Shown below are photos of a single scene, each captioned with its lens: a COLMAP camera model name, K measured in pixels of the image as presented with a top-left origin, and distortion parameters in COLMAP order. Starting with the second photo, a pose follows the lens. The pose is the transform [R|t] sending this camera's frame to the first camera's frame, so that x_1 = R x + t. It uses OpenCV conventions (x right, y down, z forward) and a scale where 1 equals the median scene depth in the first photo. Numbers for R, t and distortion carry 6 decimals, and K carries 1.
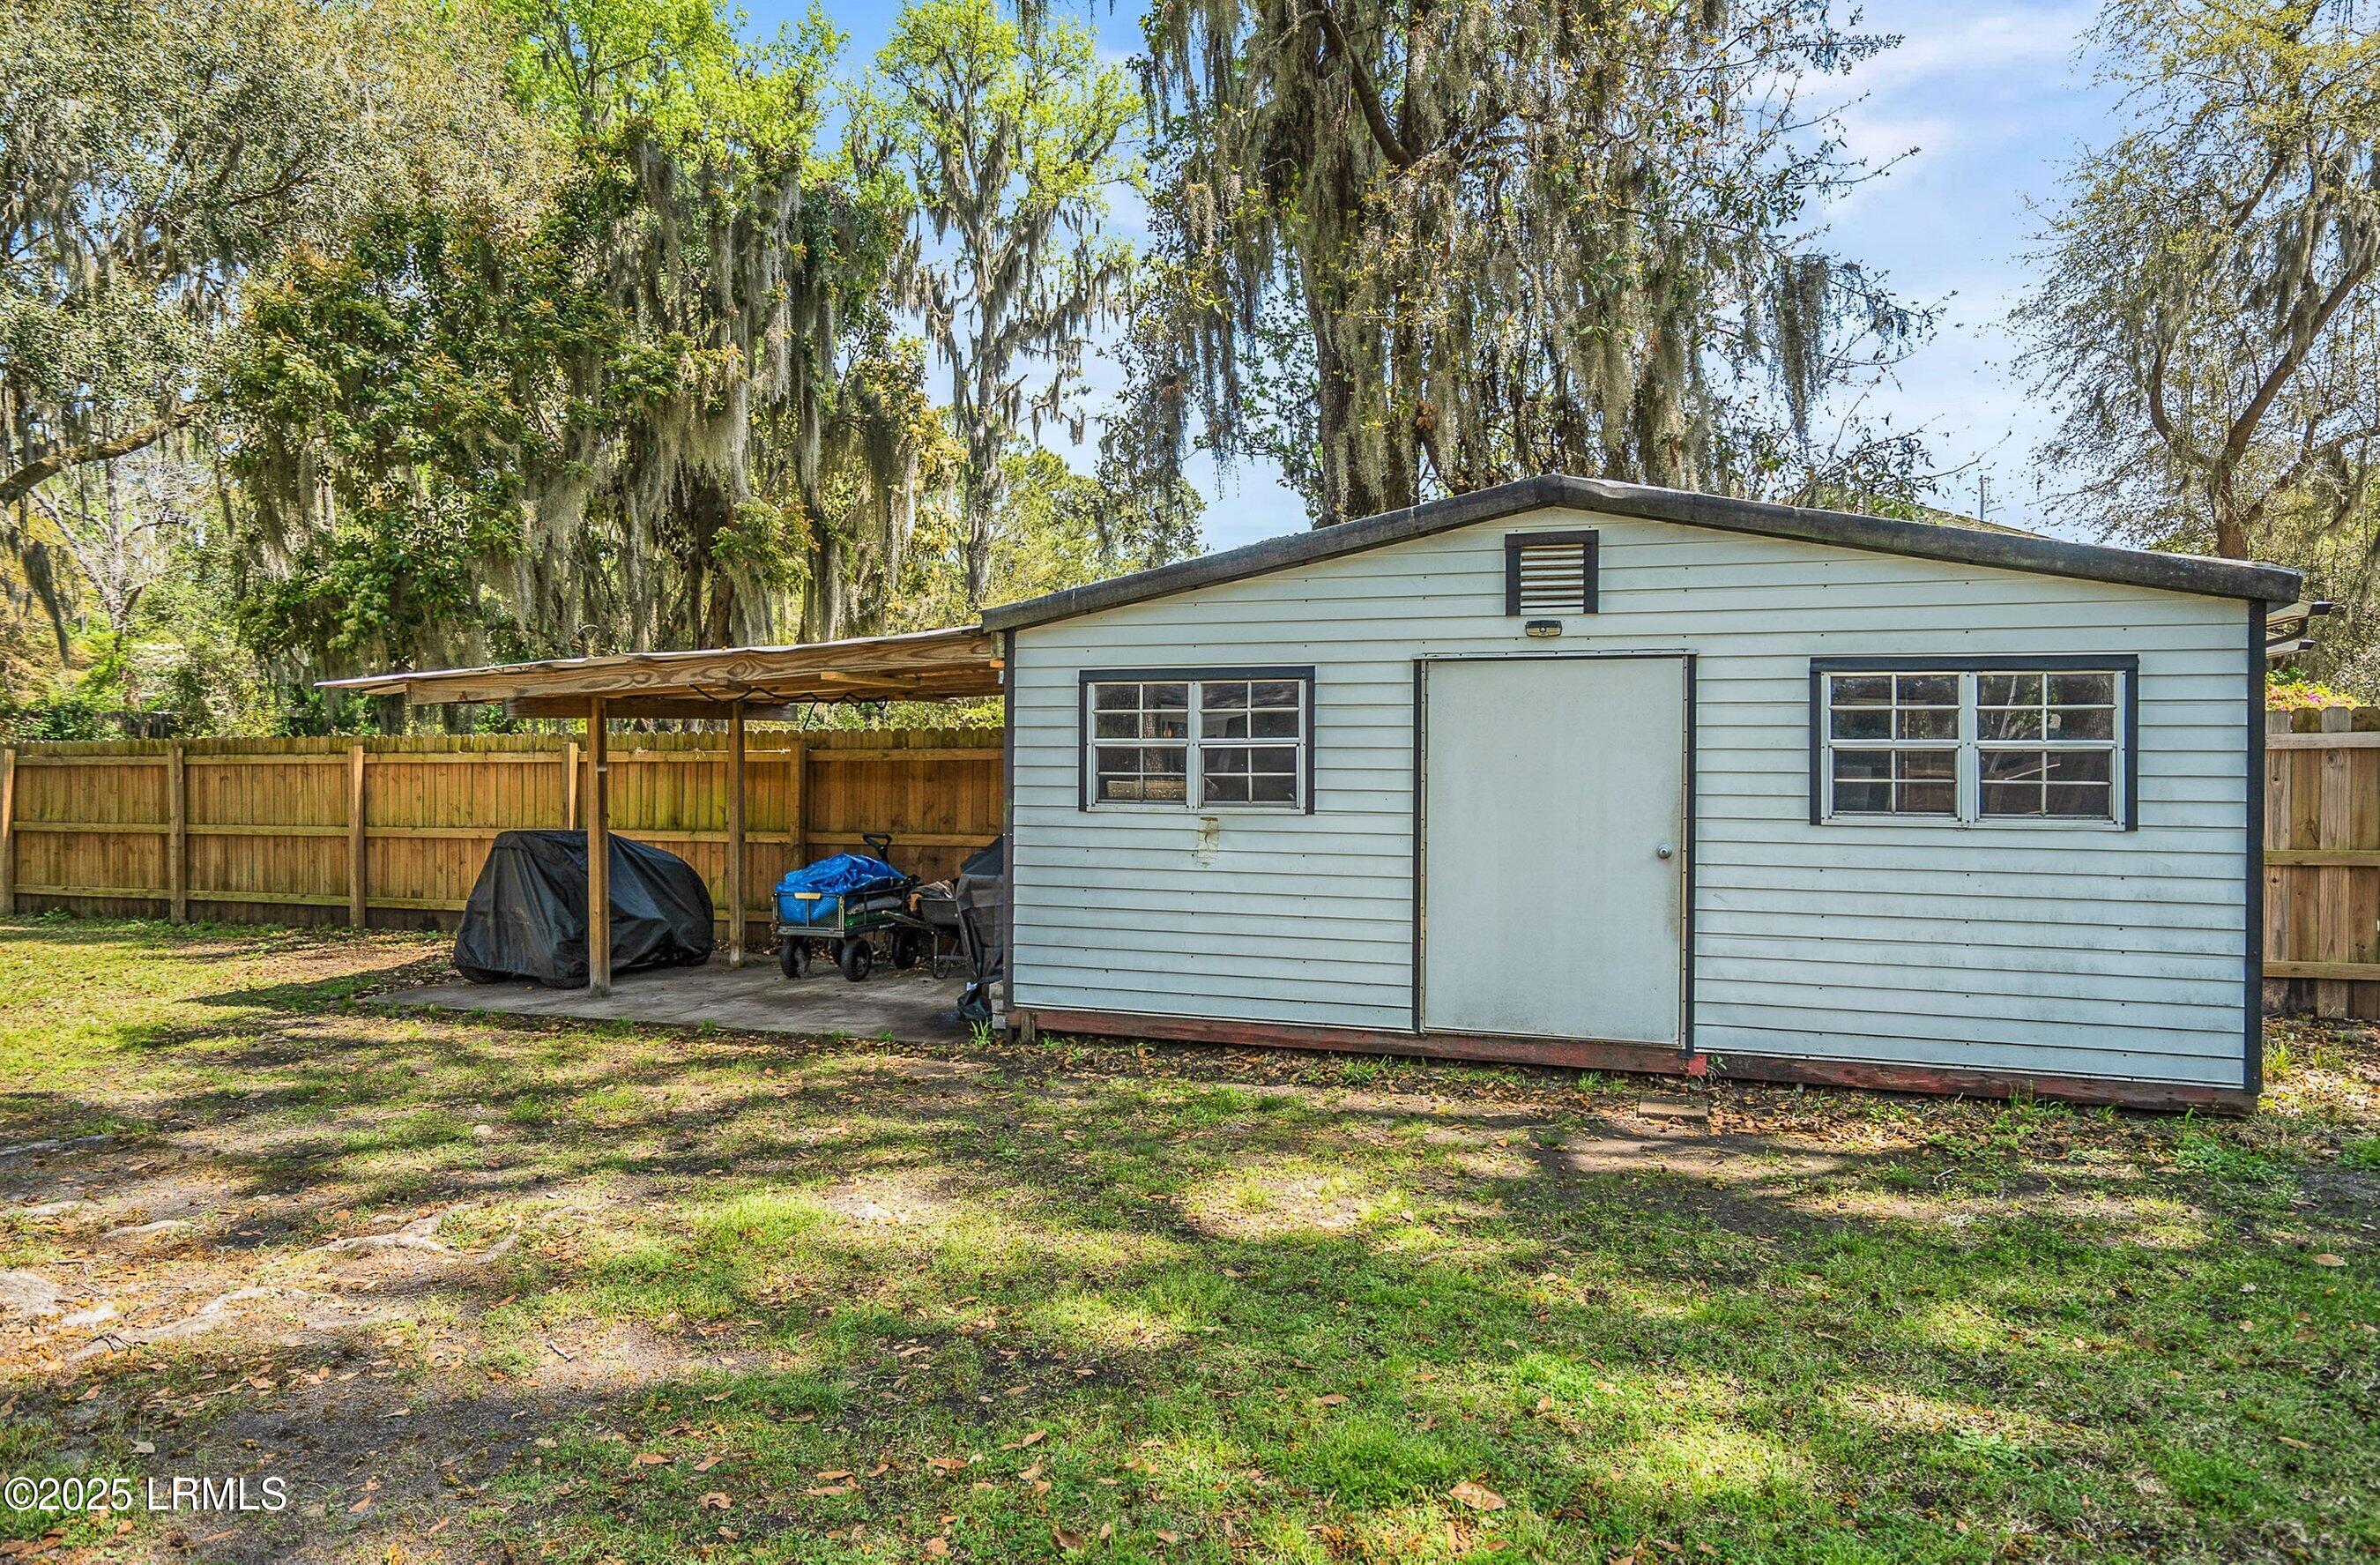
lens RADIAL K [[1311.6, 0, 1190.0], [0, 1311.6, 782.5], [0, 0, 1]] dist [-0.023427, 0.017740]
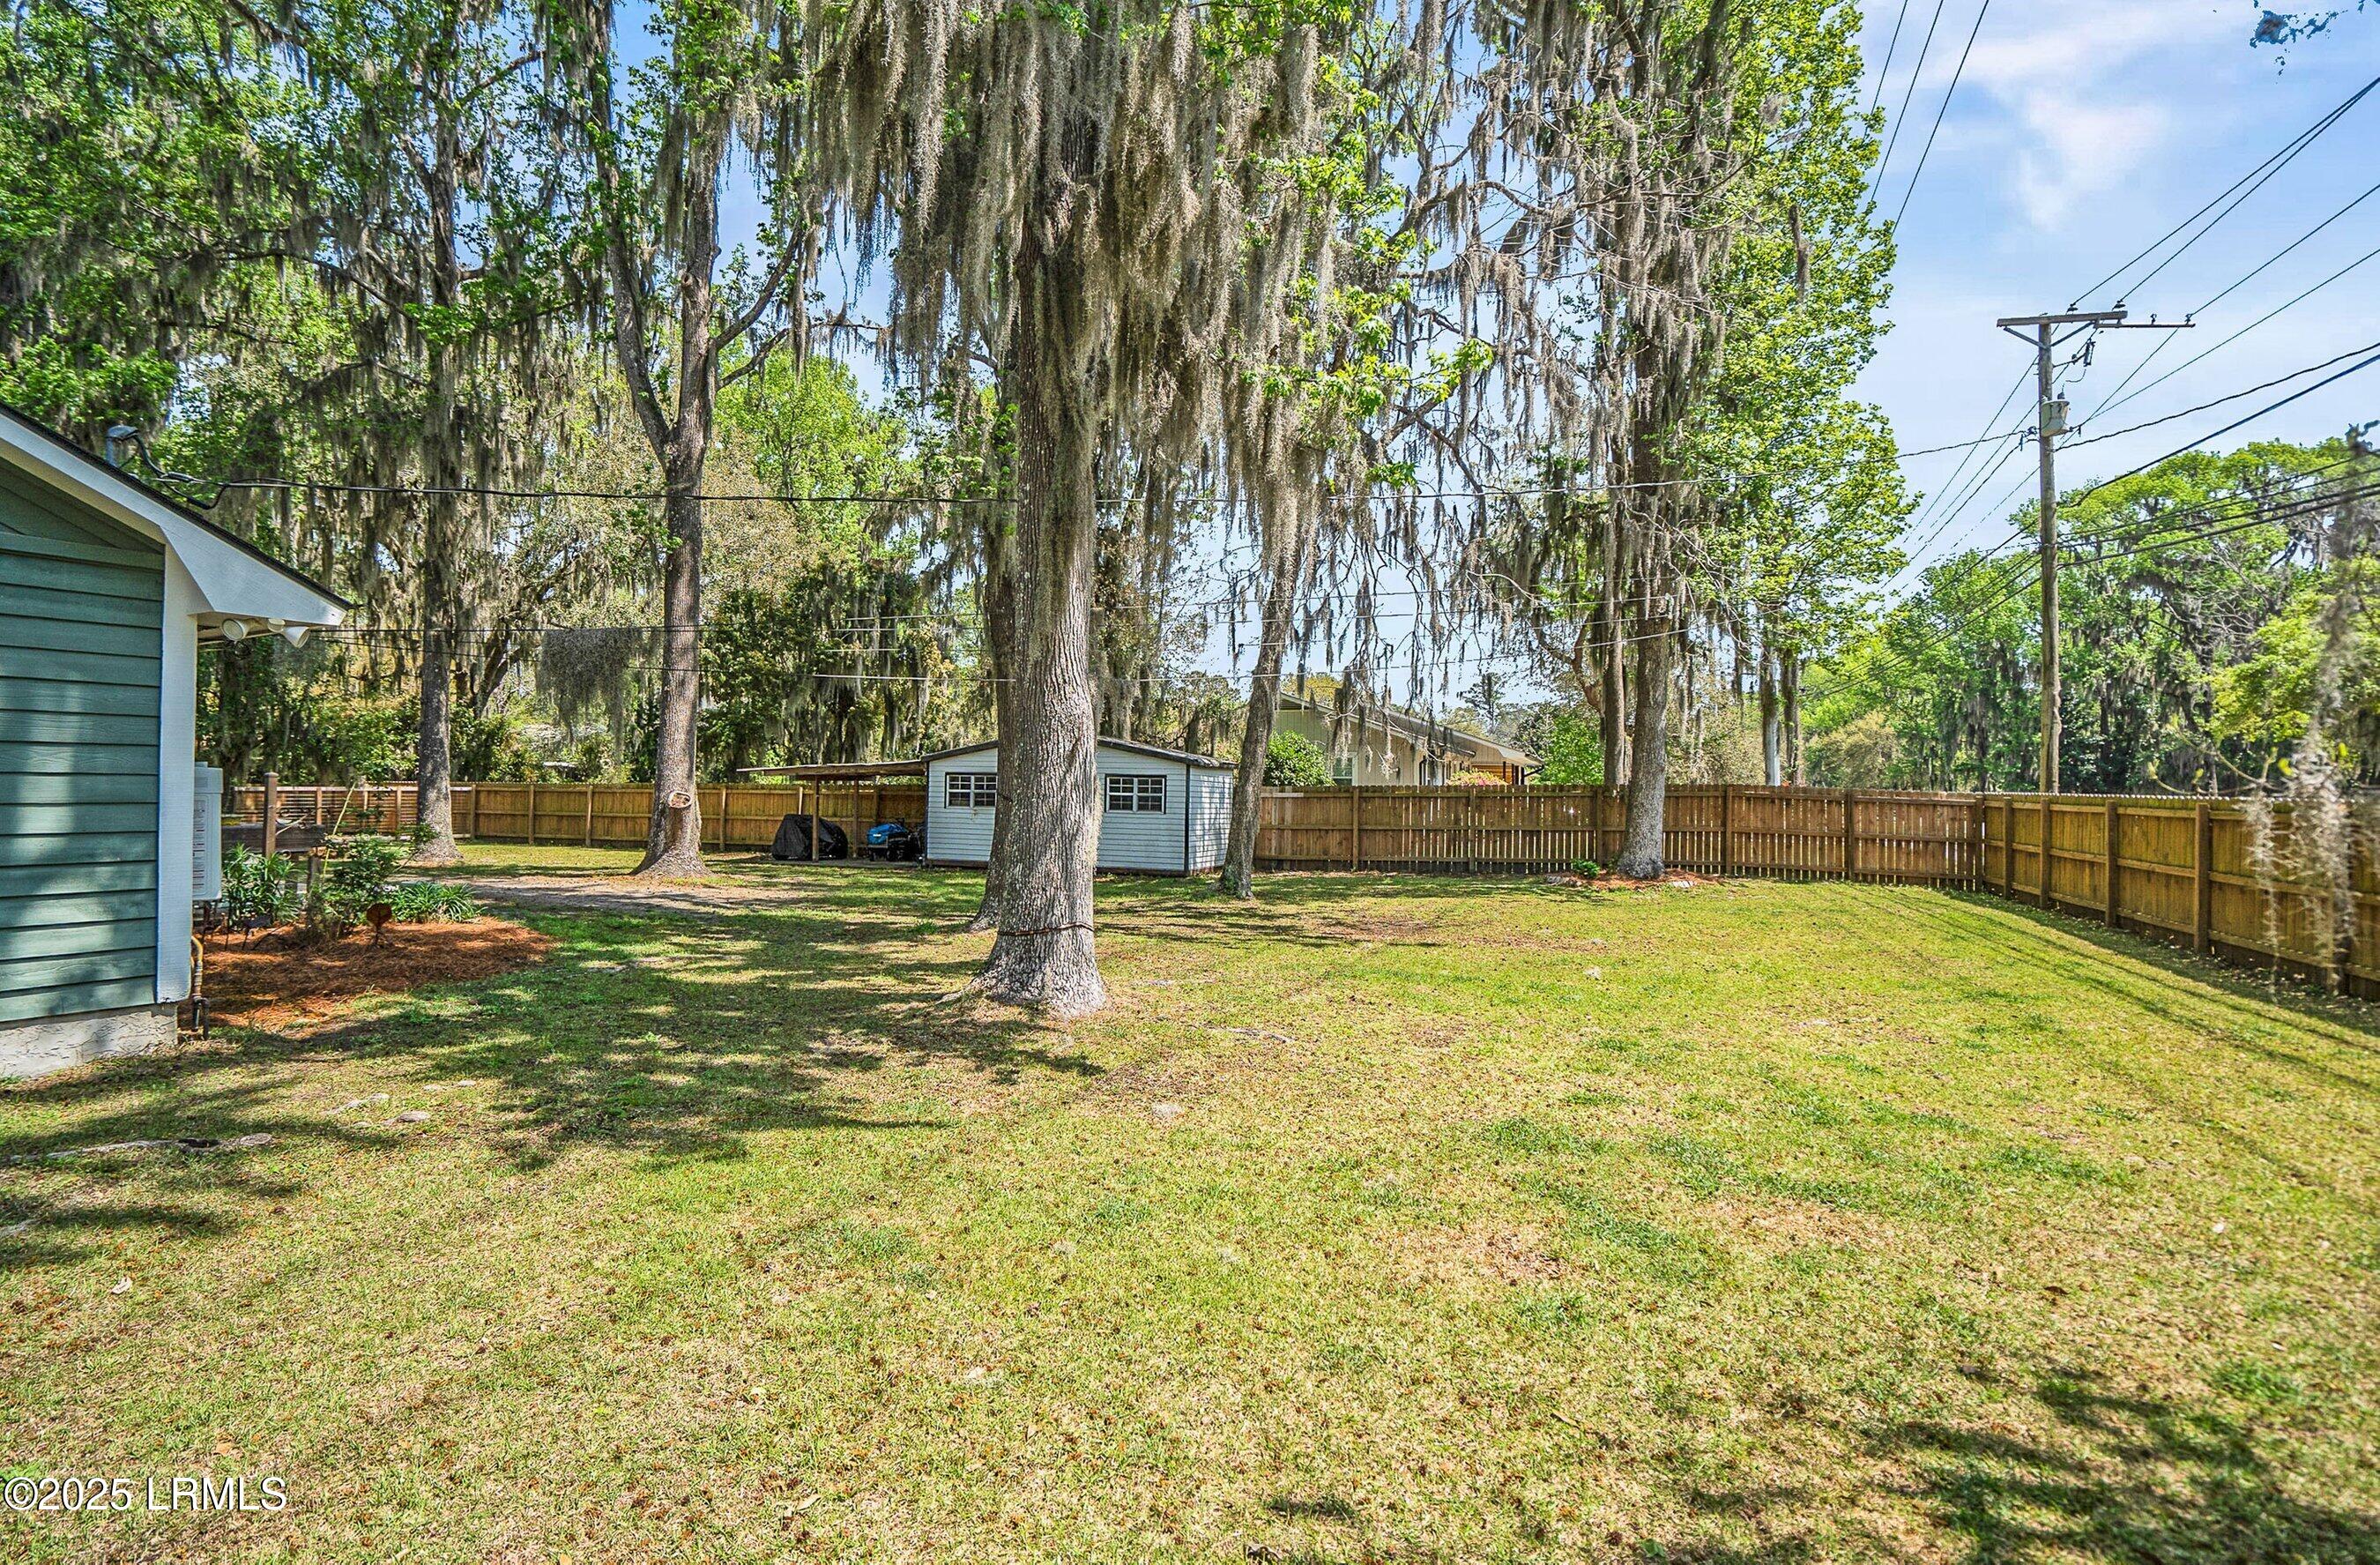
lens RADIAL K [[1097.0, 0, 1200.0], [0, 1097.0, 772.7], [0, 0, 1]] dist [-0.041352, 0.008450]
pose [[0.999685, 0.012183, -0.021950, 0.495503], [-0.013046, 0.999130, -0.039623, 0.022815], [0.021448, 0.039897, 0.998974, -1.483720]]
